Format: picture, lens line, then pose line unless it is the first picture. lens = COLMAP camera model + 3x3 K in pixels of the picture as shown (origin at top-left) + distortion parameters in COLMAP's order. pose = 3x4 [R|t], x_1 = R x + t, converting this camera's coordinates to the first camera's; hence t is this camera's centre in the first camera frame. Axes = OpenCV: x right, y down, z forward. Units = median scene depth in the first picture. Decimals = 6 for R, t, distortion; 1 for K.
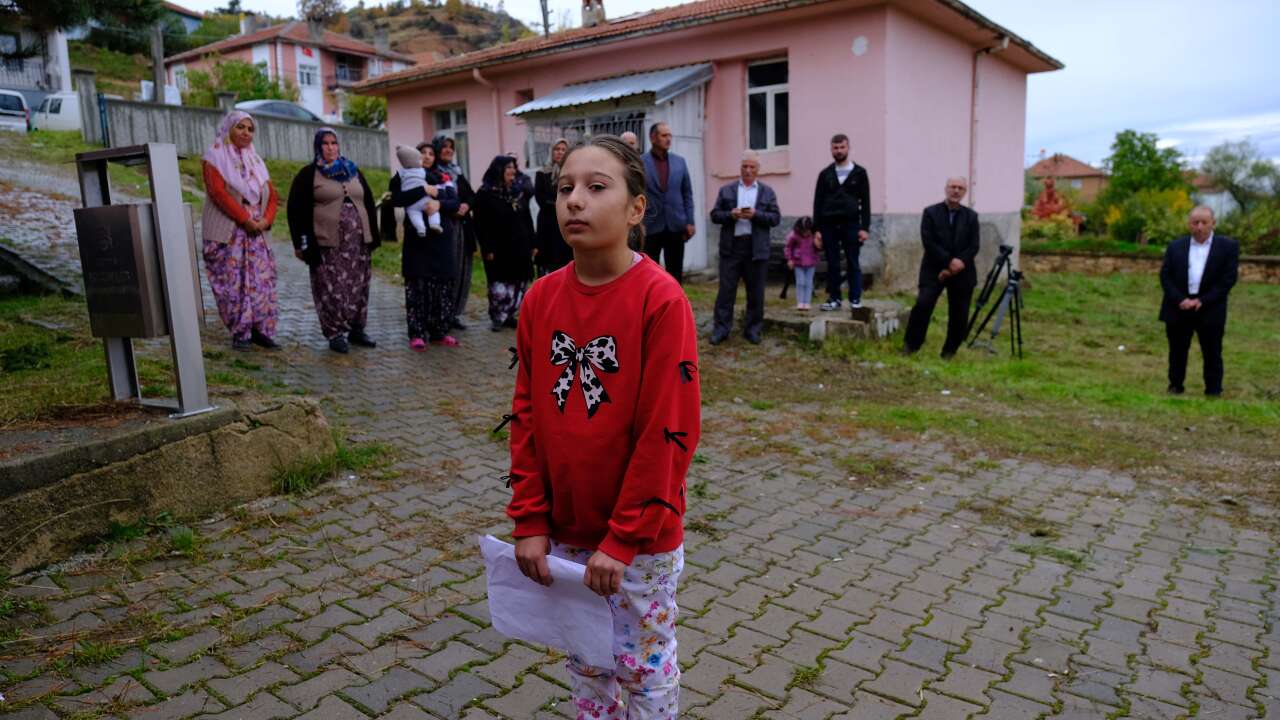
lens RADIAL K [[892.2, 0, 661.3], [0, 892.2, 366.6], [0, 0, 1]] dist [-0.029517, 0.007392]
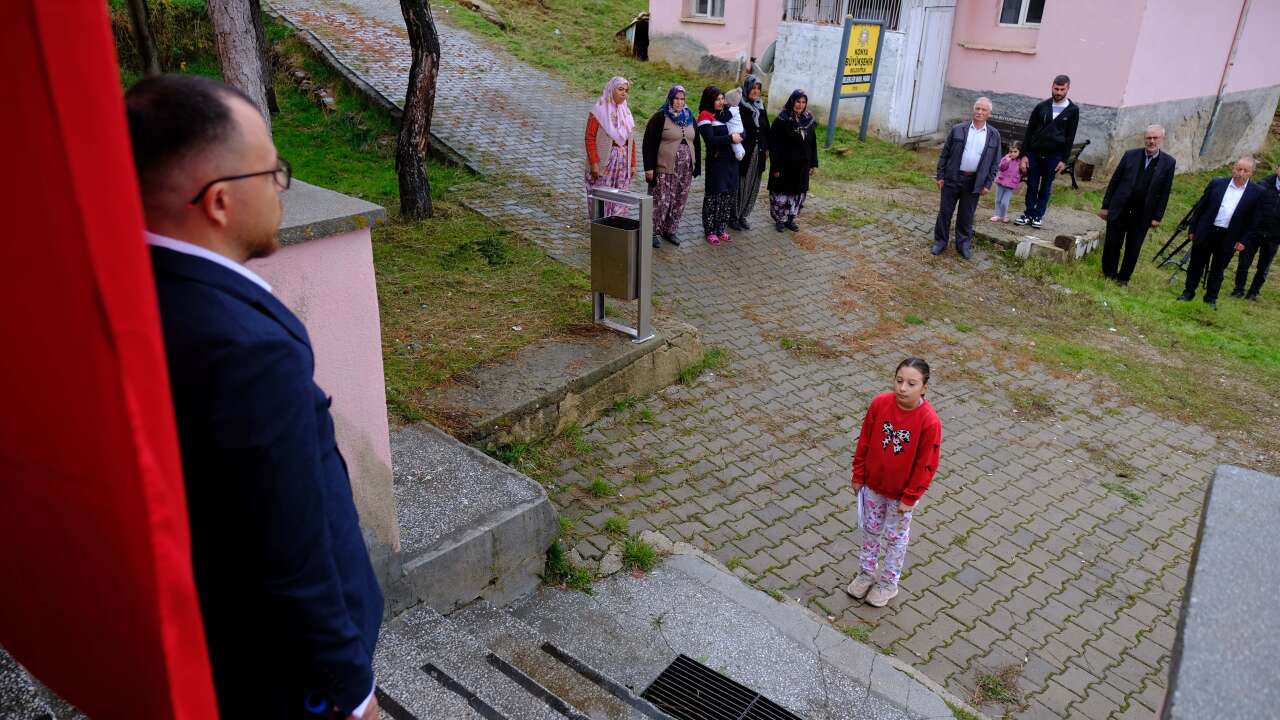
lens RADIAL K [[932.8, 0, 640.0], [0, 932.8, 360.0], [0, 0, 1]] dist [0.010657, 0.004185]
pose [[0.970559, 0.144509, -0.192698, -0.119143], [-0.089730, 0.959368, 0.267511, -0.334047], [0.223526, -0.242345, 0.944090, -0.663698]]
